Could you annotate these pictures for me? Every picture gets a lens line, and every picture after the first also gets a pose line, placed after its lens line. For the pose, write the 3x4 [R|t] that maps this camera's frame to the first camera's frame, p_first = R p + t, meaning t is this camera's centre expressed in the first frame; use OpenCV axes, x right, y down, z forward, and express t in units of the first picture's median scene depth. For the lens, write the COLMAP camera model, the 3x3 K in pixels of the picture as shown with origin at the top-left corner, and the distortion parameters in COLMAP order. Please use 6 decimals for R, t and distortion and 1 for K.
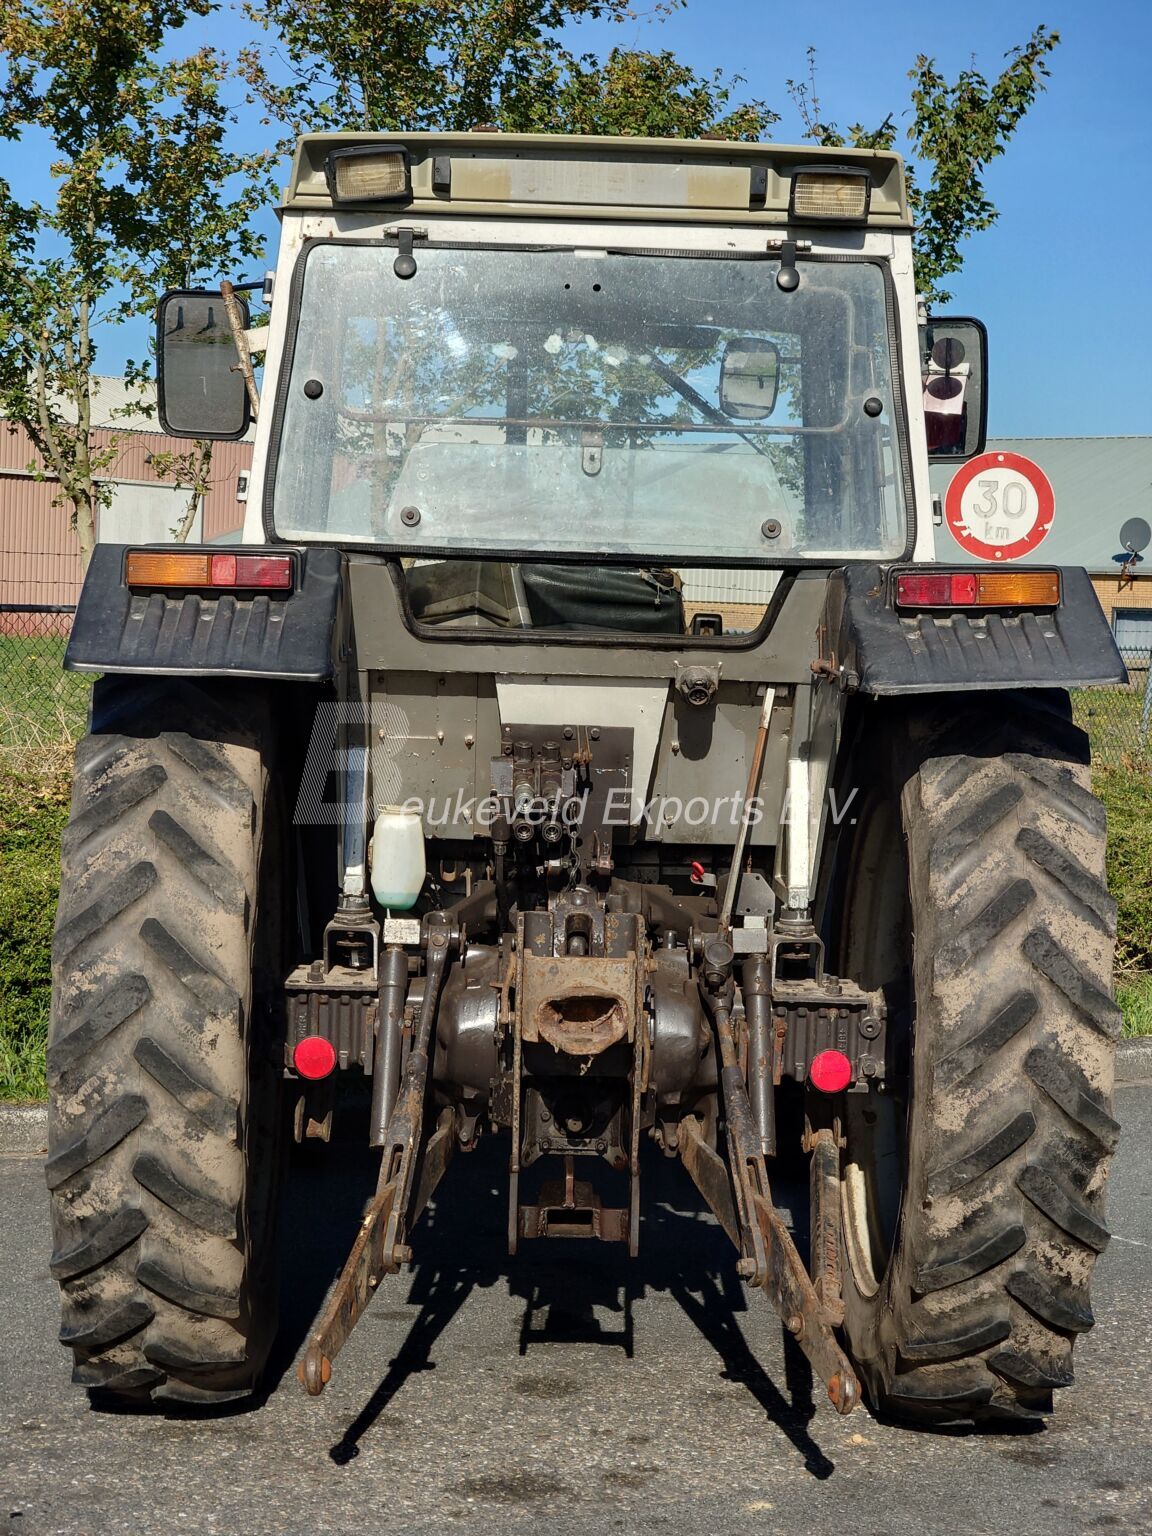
lens RADIAL K [[2671.5, 0, 576.0], [0, 2671.5, 768.0], [0, 0, 1]] dist [0.044641, -0.264720]
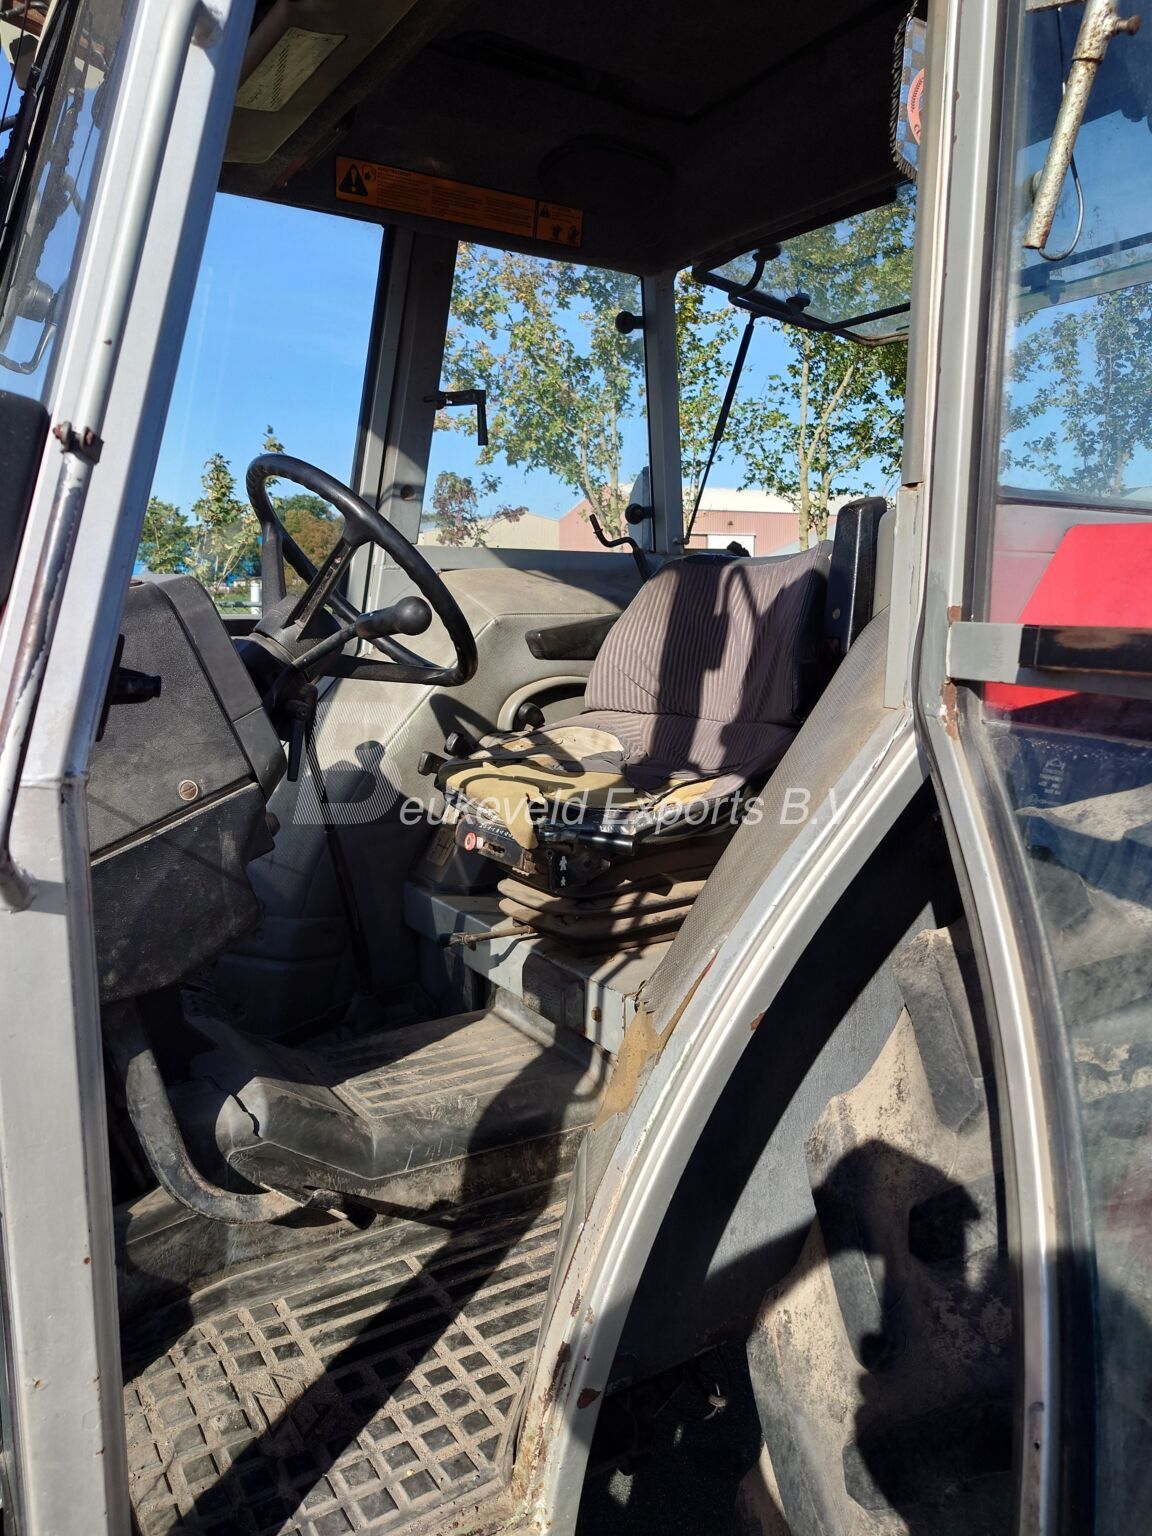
lens RADIAL K [[1168.2, 0, 539.5], [0, 1168.2, 767.8], [0, 0, 1]] dist [-0.006161, -0.003790]
pose [[0.947529, 0.001666, -0.319664, -0.000072], [0.025983, 0.996276, 0.082210, -0.015851], [0.318611, -0.086202, 0.943958, 0.280248]]
